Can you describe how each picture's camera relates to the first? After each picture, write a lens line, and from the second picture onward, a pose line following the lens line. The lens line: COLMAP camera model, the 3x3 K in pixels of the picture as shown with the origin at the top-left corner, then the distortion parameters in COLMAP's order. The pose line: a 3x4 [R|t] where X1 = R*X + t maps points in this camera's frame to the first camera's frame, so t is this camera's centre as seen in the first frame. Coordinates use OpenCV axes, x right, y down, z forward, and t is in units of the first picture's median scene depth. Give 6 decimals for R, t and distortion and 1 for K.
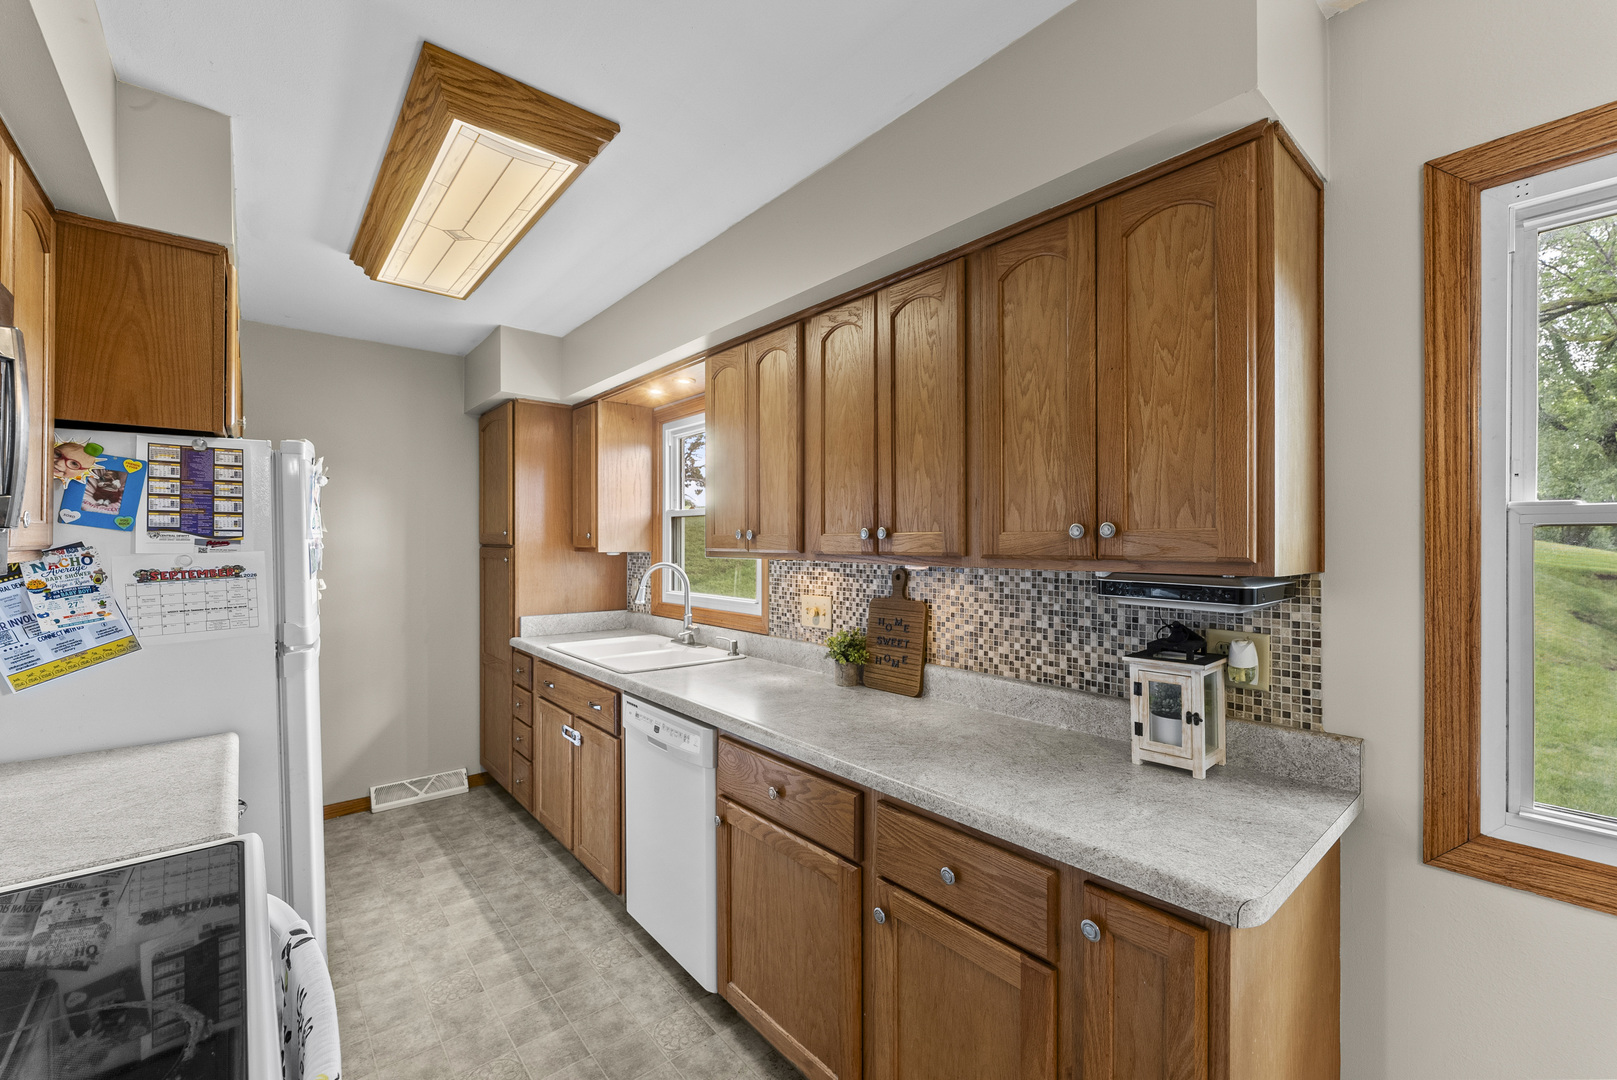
lens RADIAL K [[673.2, 0, 801.8], [0, 673.2, 545.3], [0, 0, 1]] dist [-0.003645, 0.000010]
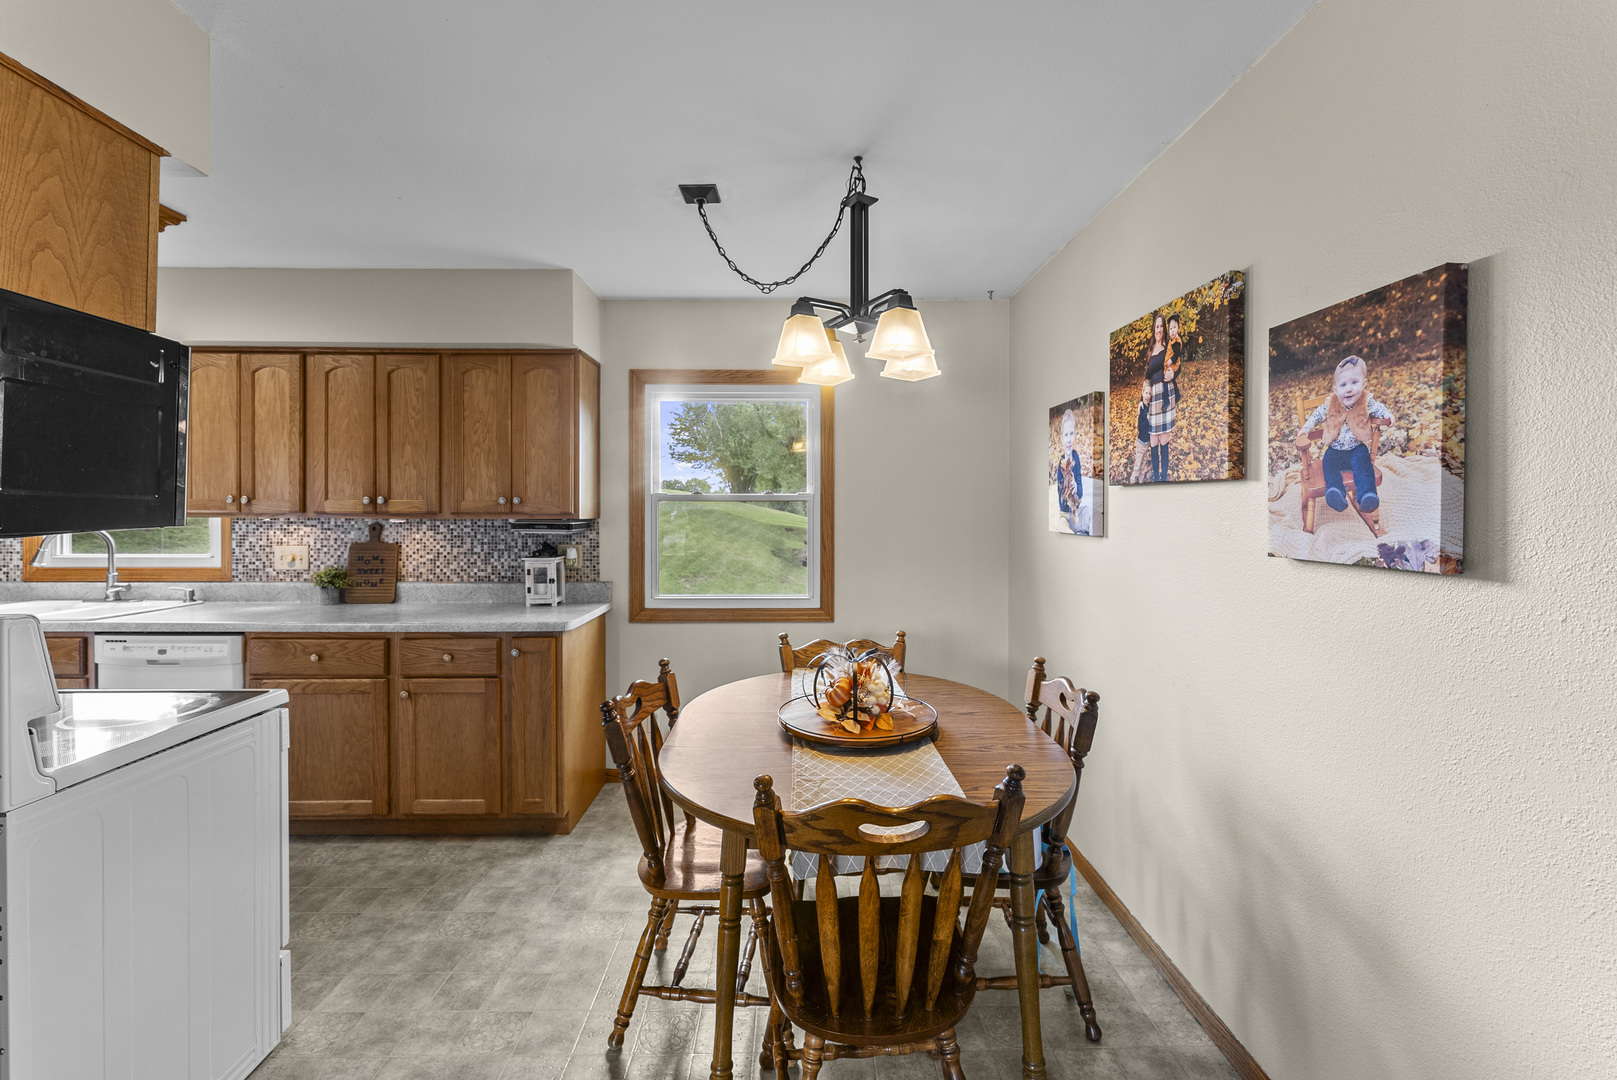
lens RADIAL K [[673.2, 0, 809.2], [0, 673.2, 507.6], [0, 0, 1]] dist [-0.003645, 0.000010]
pose [[0.633095, 0.002270, 0.774071, -0.534030], [0.001829, 0.999989, -0.004428, 0.010311], [-0.774072, 0.004220, 0.633083, -0.946493]]
